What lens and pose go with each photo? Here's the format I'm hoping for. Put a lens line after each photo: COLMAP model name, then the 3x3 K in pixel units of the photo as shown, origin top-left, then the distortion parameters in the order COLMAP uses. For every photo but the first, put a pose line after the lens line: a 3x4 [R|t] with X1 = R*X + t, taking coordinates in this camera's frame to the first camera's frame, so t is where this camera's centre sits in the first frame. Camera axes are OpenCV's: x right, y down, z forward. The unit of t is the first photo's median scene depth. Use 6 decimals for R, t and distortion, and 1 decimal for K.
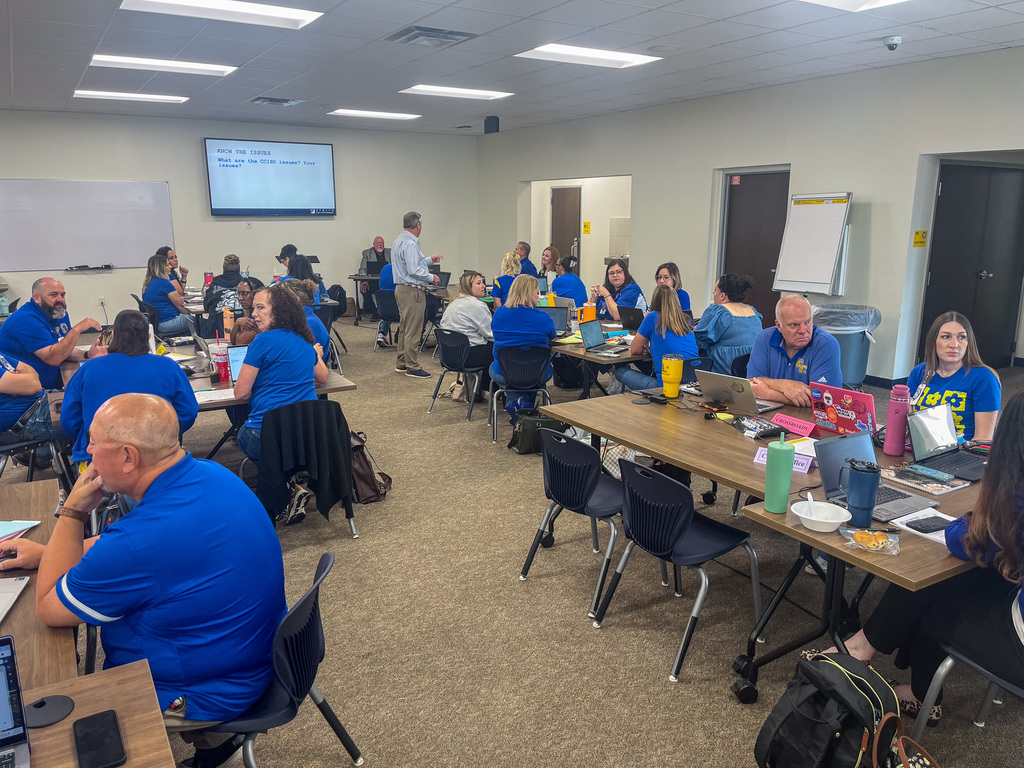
lens RADIAL K [[776.9, 0, 505.2], [0, 776.9, 384.8], [0, 0, 1]] dist [0.069603, -0.082168]
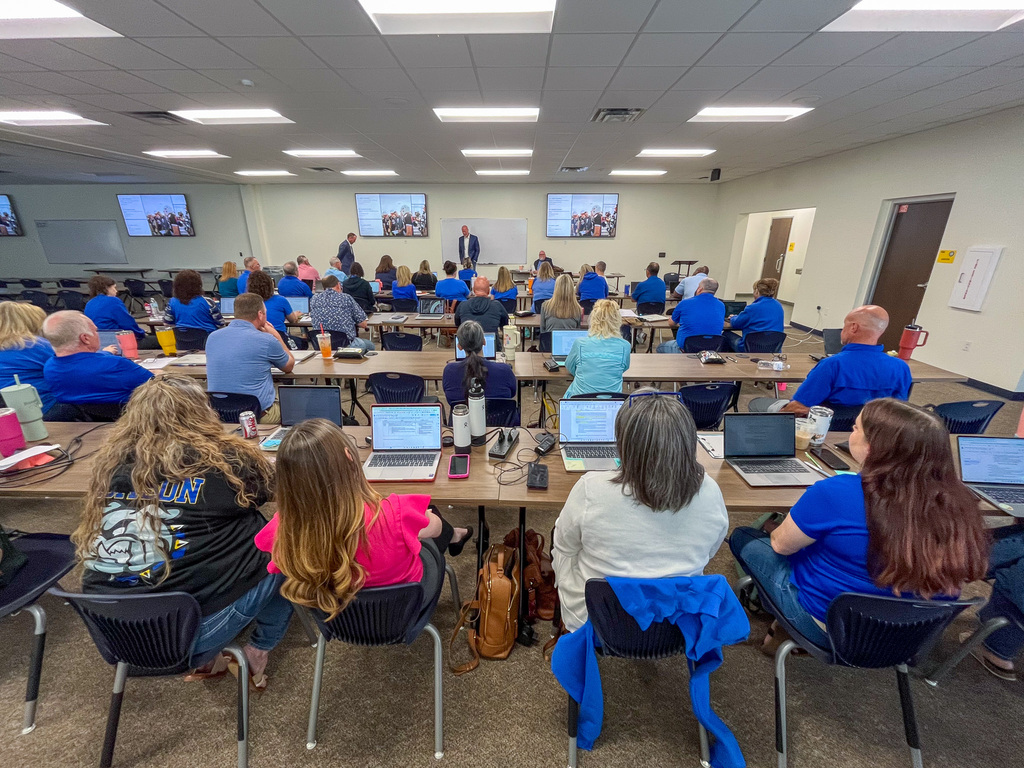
lens RADIAL K [[420.1, 0, 512.0], [0, 420.1, 384.0], [0, 0, 1]] dist [0.001581, -0.000019]
pose [[0.845465, 0.180300, -0.502673, 0.157758], [-0.116810, 0.980925, 0.155373, -0.026538], [0.521099, -0.072645, 0.850399, 0.115845]]
